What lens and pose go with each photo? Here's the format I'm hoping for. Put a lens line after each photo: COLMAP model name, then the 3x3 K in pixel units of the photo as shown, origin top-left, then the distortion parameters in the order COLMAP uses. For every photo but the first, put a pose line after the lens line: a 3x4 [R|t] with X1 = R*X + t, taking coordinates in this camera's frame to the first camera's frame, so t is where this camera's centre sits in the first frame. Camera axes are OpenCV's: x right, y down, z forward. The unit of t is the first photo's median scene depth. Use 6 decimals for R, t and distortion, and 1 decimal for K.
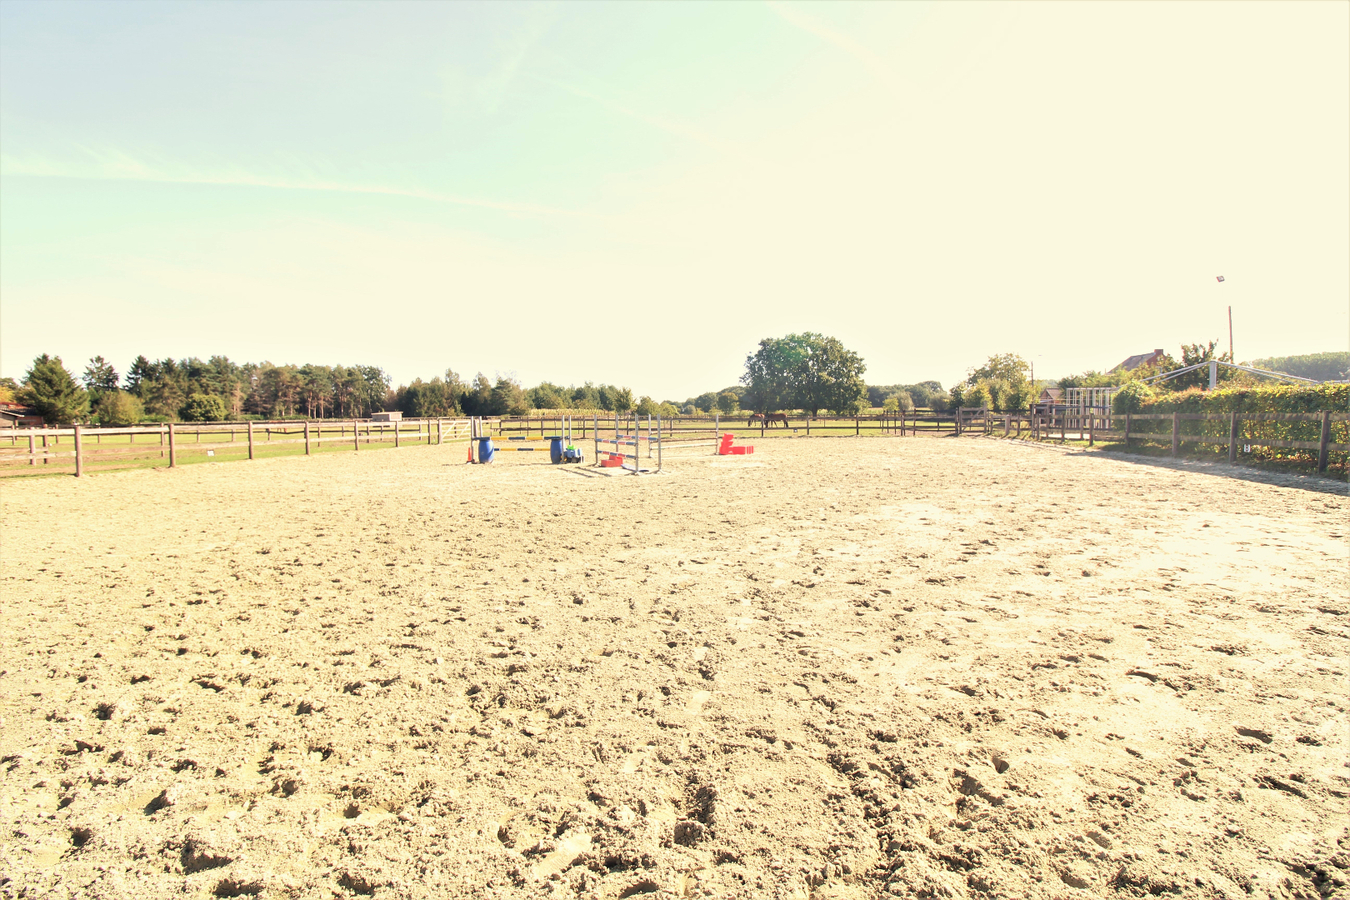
lens RADIAL K [[633.4, 0, 698.4], [0, 633.4, 424.2], [0, 0, 1]] dist [-0.016253, -0.004405]
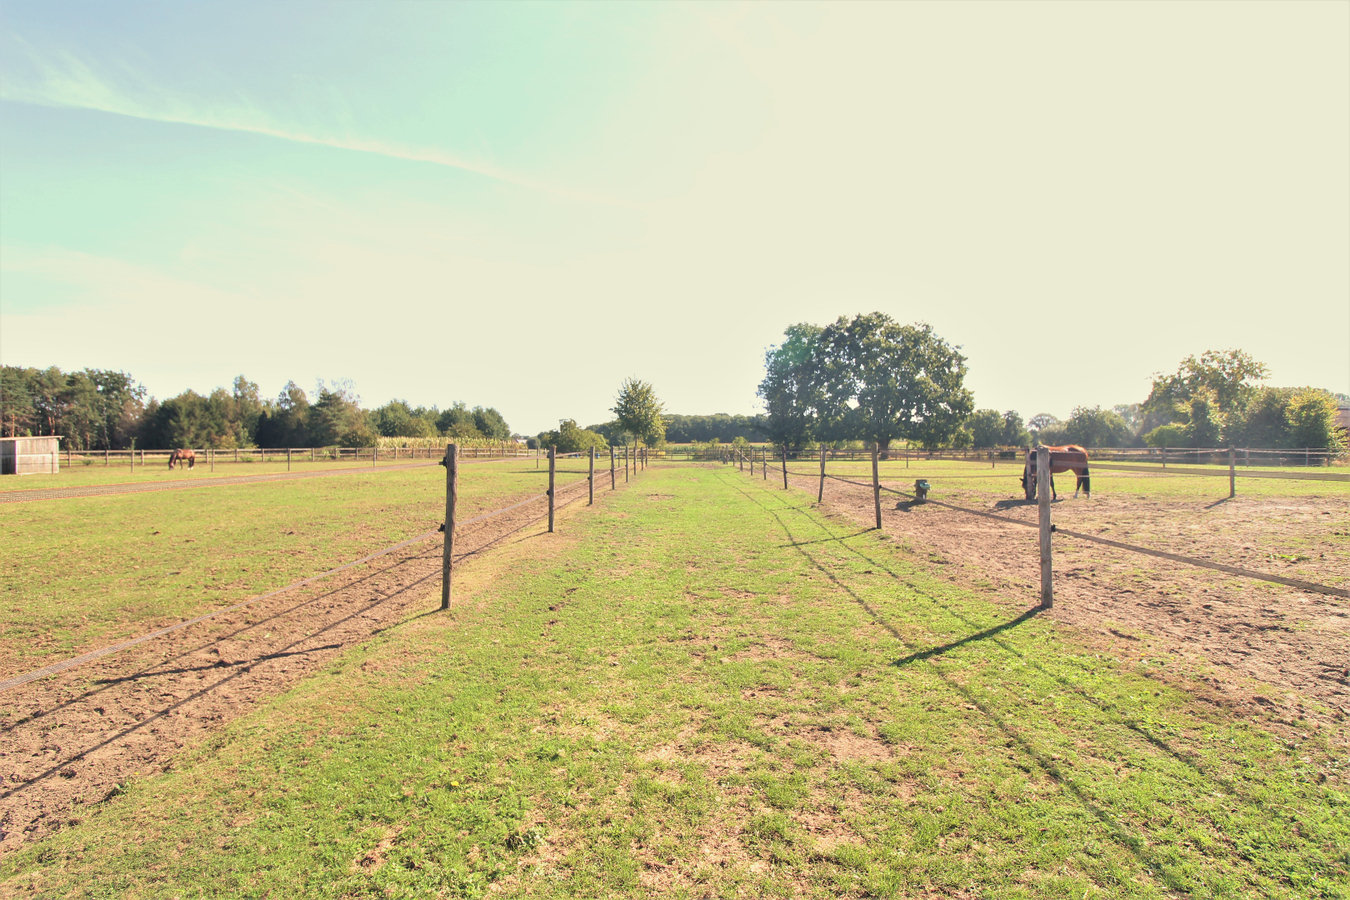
lens RADIAL K [[663.4, 0, 694.1], [0, 663.4, 445.9], [0, 0, 1]] dist [-0.004776, -0.007478]
pose [[0.980368, 0.006281, 0.197075, -0.076755], [-0.002272, 0.999786, -0.020564, -0.003105], [-0.197162, 0.019712, 0.980173, 0.264463]]
